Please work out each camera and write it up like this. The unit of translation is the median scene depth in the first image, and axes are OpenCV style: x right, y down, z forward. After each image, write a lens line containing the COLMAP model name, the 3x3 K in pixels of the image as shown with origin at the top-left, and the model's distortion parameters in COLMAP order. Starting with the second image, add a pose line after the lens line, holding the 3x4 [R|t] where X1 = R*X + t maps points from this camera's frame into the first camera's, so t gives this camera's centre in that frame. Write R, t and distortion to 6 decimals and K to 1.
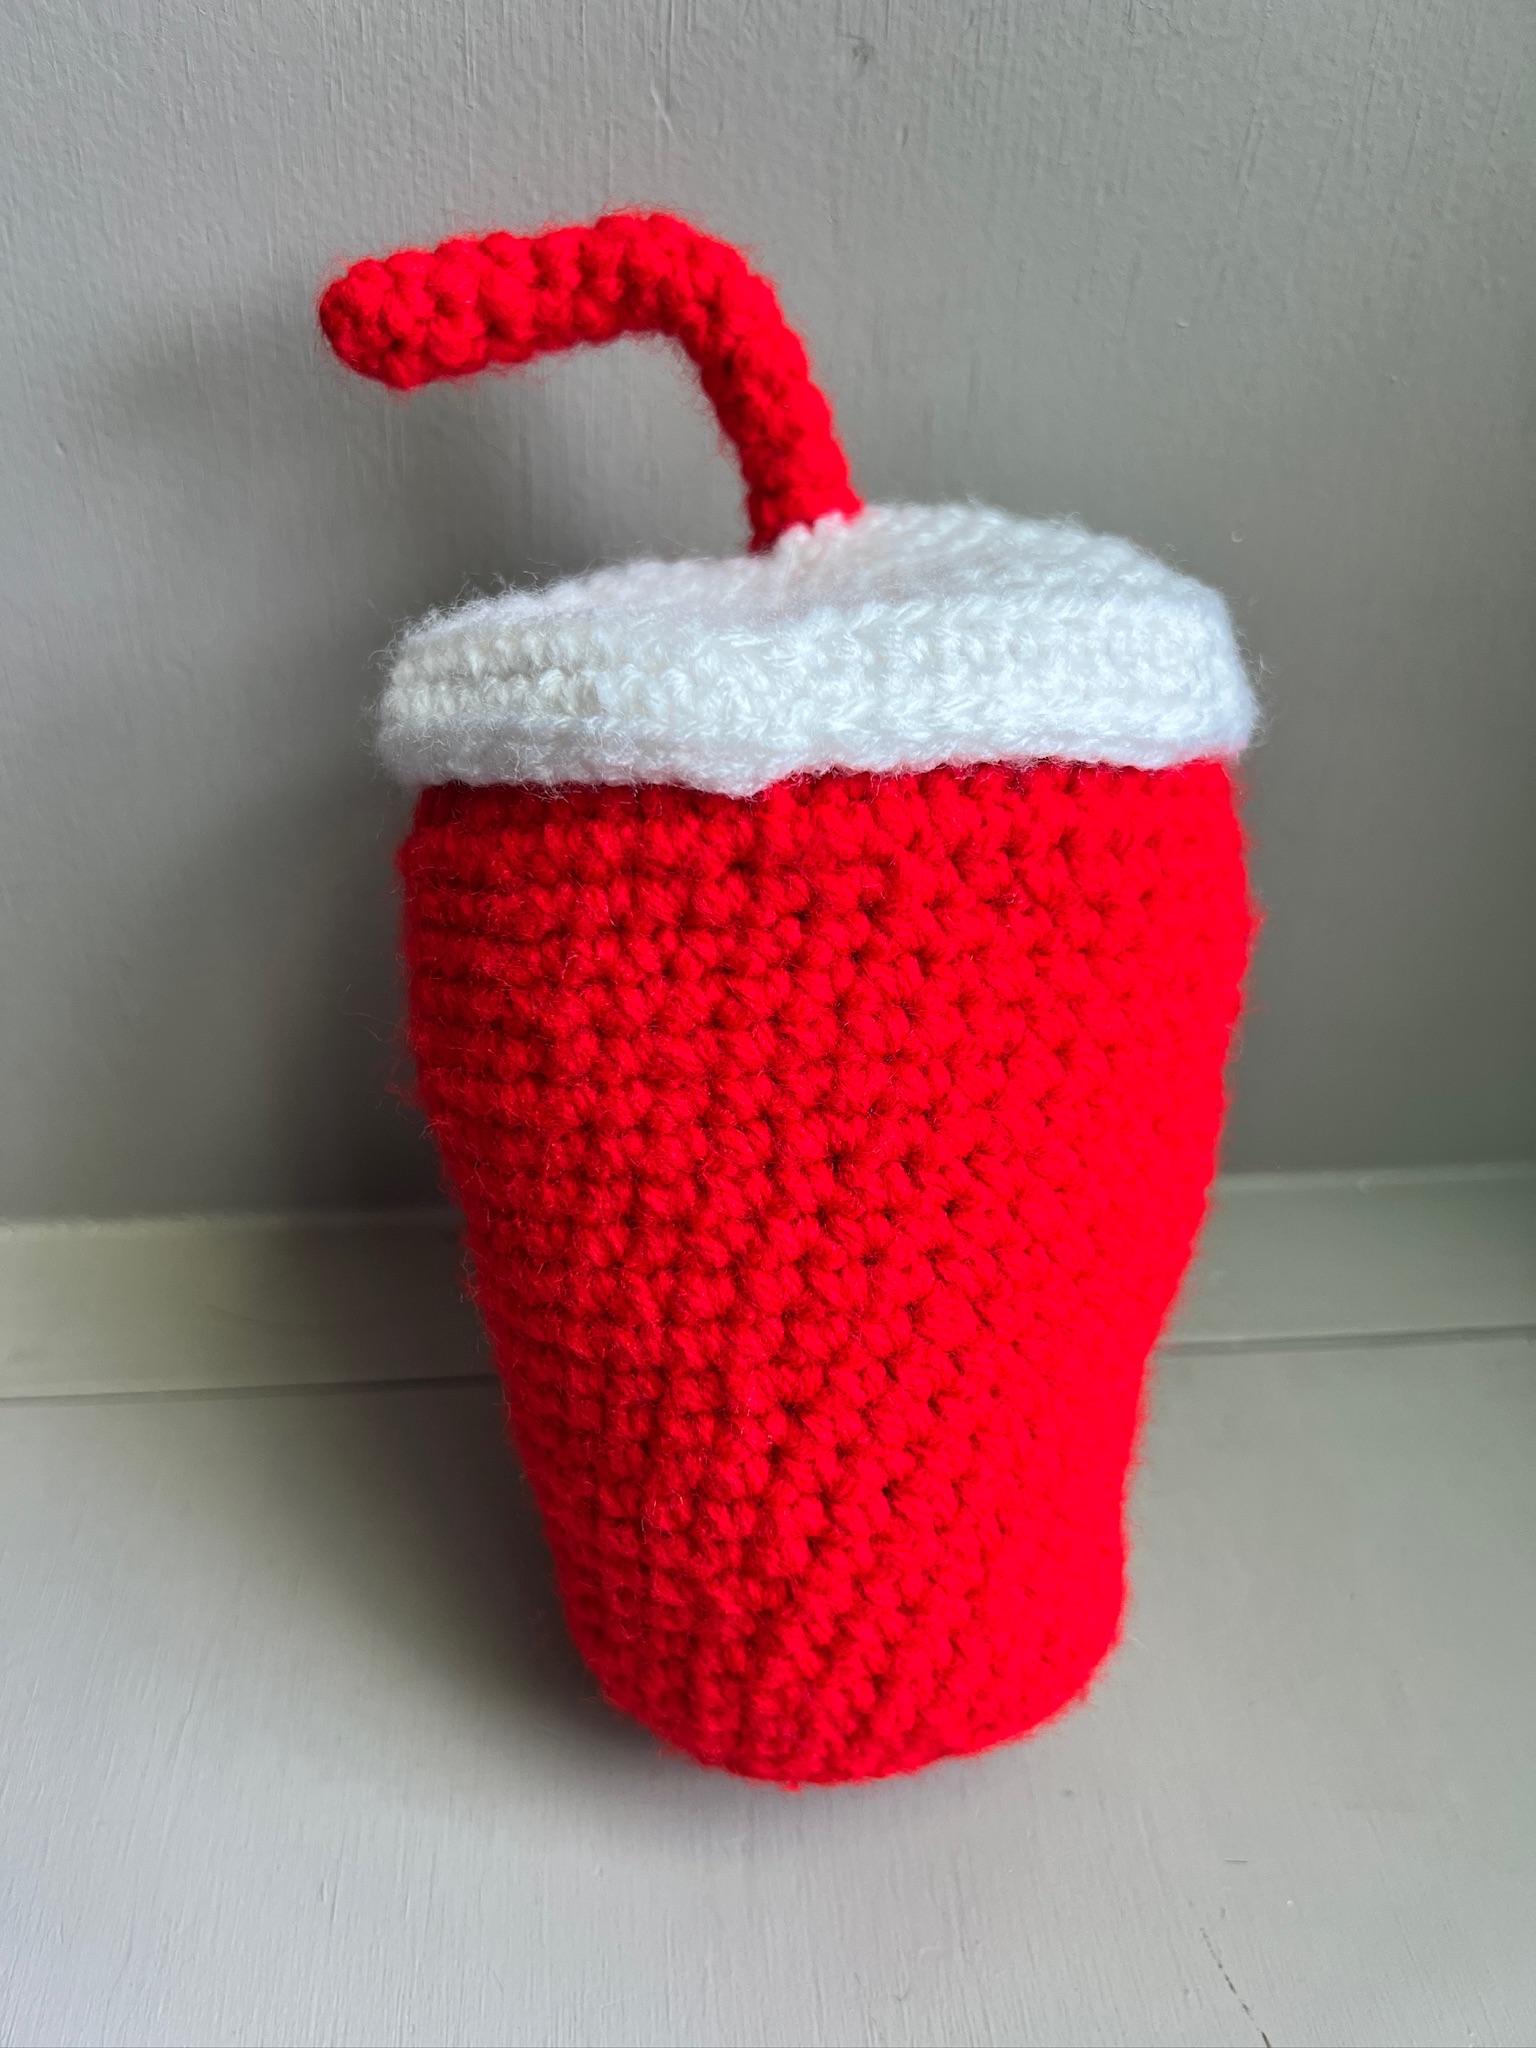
lens RADIAL K [[1543.0, 0, 753.0], [0, 1543.0, 1026.0], [0, 0, 1]] dist [0.012340, -0.047304]
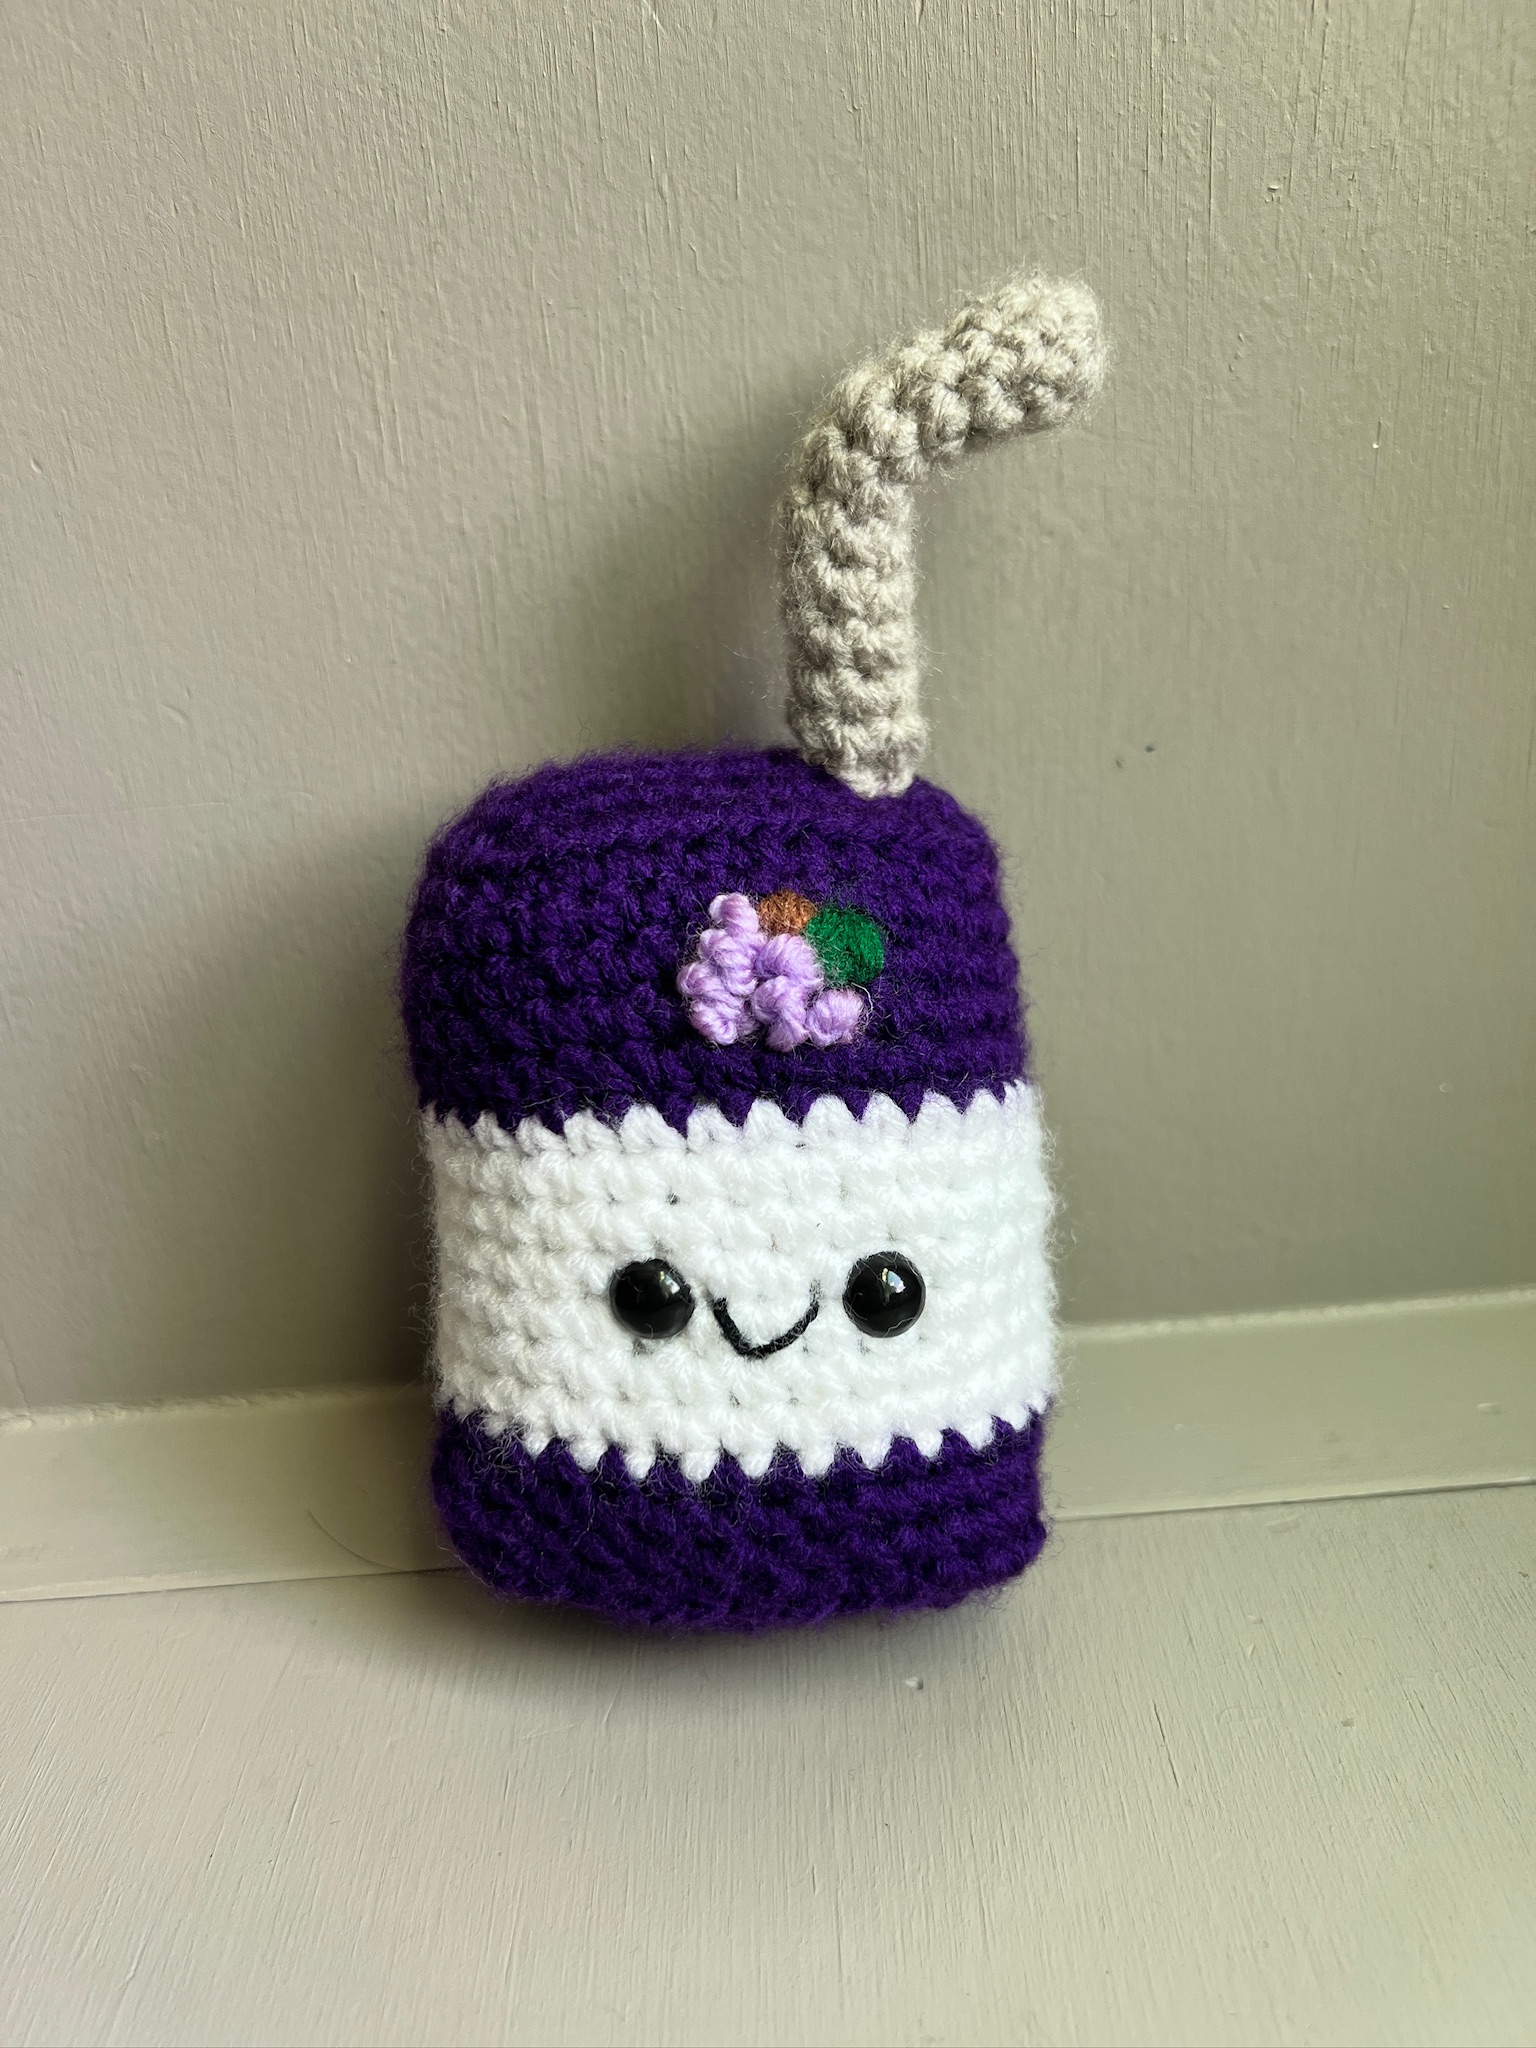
lens RADIAL K [[1543.0, 0, 772.4], [0, 1543.0, 1043.4], [0, 0, 1]] dist [0.012340, -0.047304]
pose [[0.991104, -0.075066, -0.109904, 0.065613], [0.051254, 0.977348, -0.205337, 0.187544], [0.122828, 0.197878, 0.972501, 0.246905]]
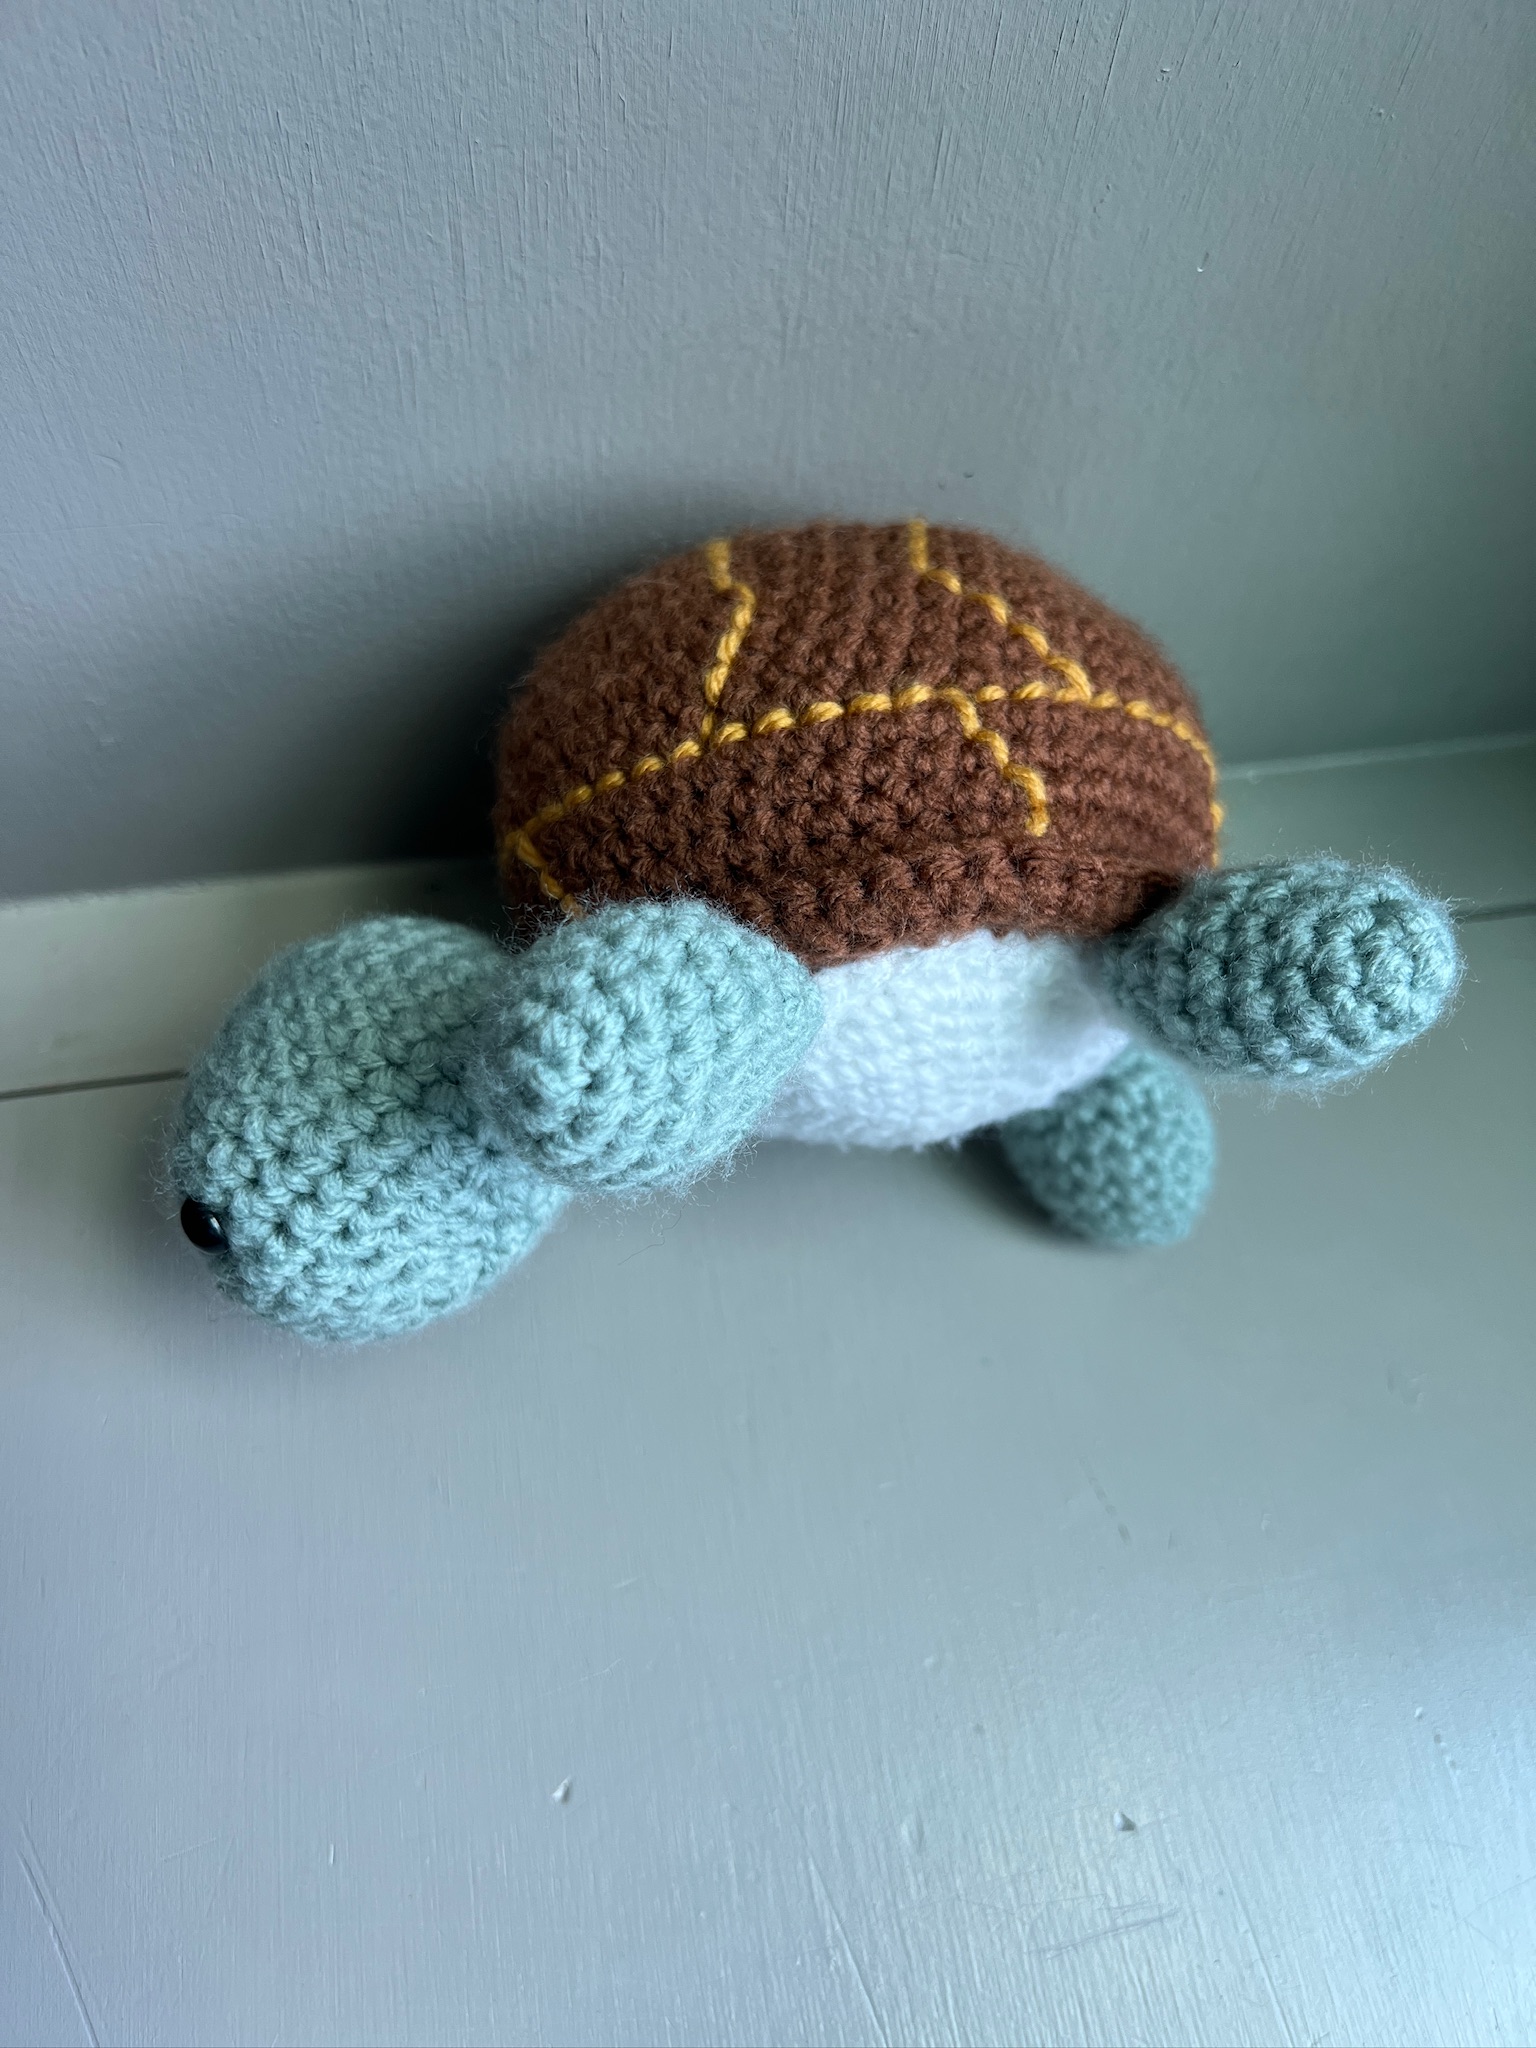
lens RADIAL K [[1543.0, 0, 749.1], [0, 1543.0, 1010.4], [0, 0, 1]] dist [0.012340, -0.047304]
pose [[0.996192, -0.062772, 0.060501, -0.064865], [0.029237, 0.894316, 0.446480, -0.404157], [-0.082133, -0.443011, 0.892746, -0.048202]]
